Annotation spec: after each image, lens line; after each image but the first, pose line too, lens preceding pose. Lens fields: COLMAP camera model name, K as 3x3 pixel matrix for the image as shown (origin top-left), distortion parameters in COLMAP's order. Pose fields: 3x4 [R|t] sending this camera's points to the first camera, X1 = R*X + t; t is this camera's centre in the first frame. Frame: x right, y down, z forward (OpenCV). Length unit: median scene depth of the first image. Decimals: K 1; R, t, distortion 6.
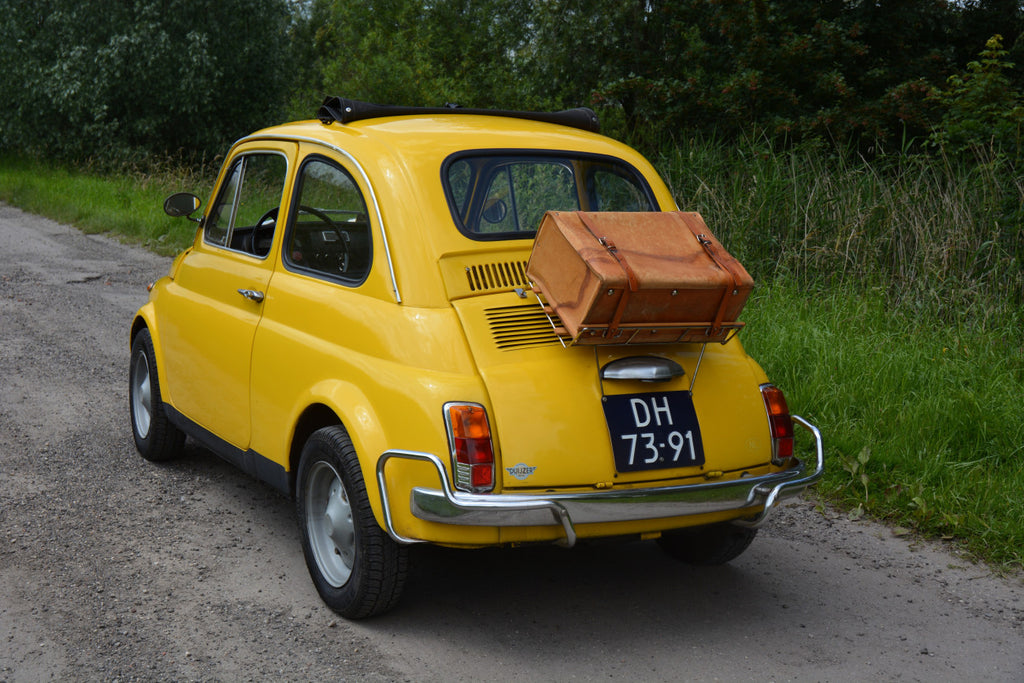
lens RADIAL K [[1421.7, 0, 588.6], [0, 1421.7, 348.8], [0, 0, 1]] dist [0.137064, 0.000000]
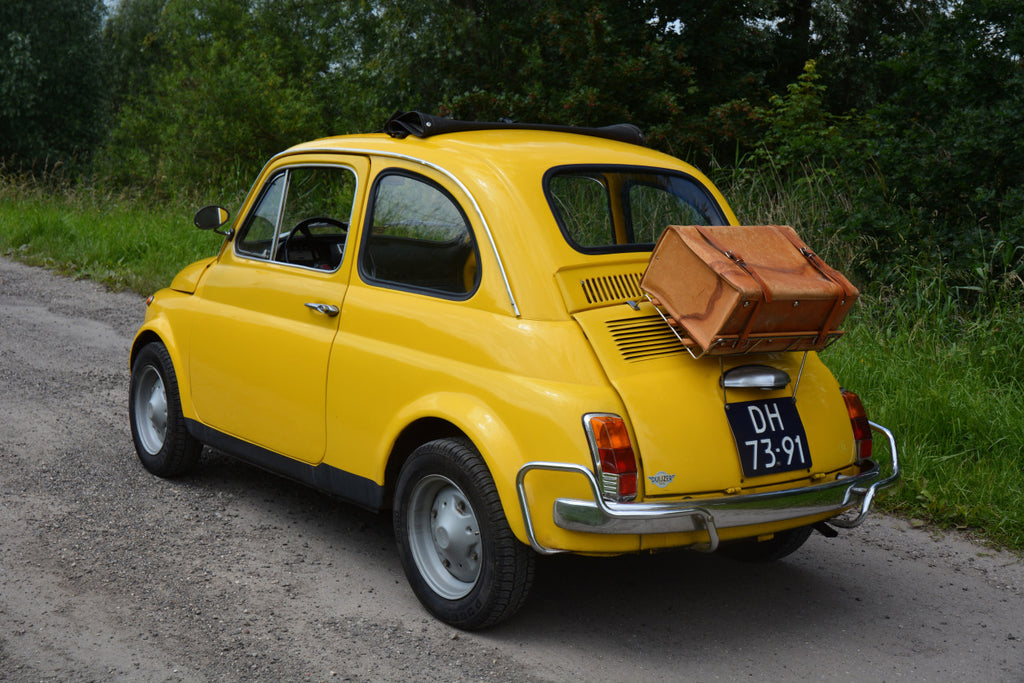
lens RADIAL K [[1357.0, 0, 591.0], [0, 1357.0, 342.3], [0, 0, 1]] dist [0.107499, 0.000000]
pose [[0.986146, -0.013719, 0.165312, -0.229424], [0.014616, 0.999884, -0.004211, -0.008324], [-0.165235, 0.006569, 0.986232, 0.038275]]
